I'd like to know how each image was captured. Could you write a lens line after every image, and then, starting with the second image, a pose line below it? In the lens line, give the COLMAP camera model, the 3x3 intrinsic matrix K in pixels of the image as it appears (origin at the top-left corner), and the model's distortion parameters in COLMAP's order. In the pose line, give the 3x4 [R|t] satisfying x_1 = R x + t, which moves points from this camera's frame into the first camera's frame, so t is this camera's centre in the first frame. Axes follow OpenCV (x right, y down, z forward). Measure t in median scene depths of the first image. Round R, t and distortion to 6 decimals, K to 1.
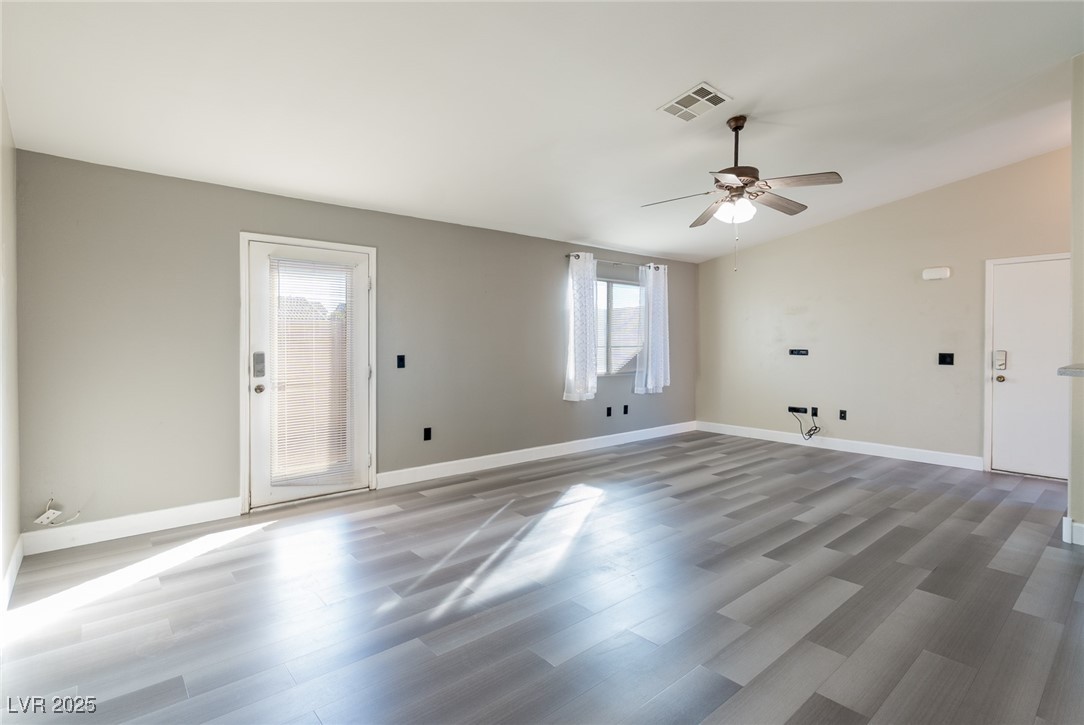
lens RADIAL K [[513.5, 0, 497.2], [0, 513.5, 350.1], [0, 0, 1]] dist [-0.012596, 0.002626]
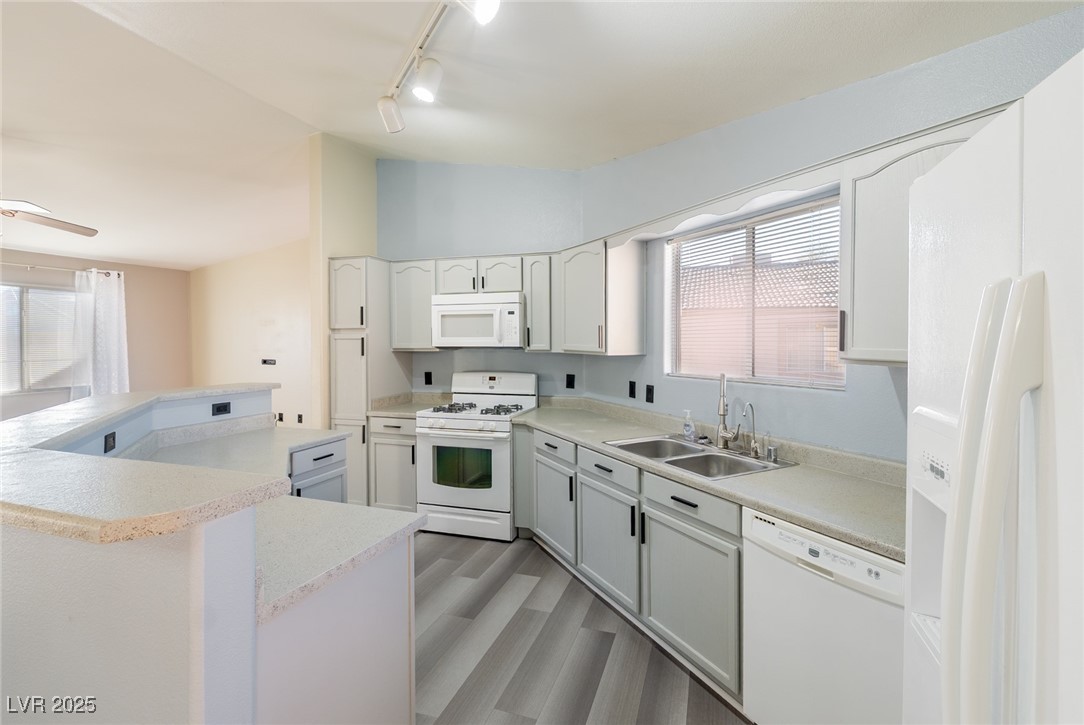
lens RADIAL K [[536.5, 0, 517.6], [0, 536.5, 342.4], [0, 0, 1]] dist [-0.005509, -0.001023]
pose [[0.840460, -0.000983, 0.541872, 0.608917], [0.008447, 0.999901, -0.011288, -0.030466], [-0.541807, 0.014065, 0.840385, -0.295634]]
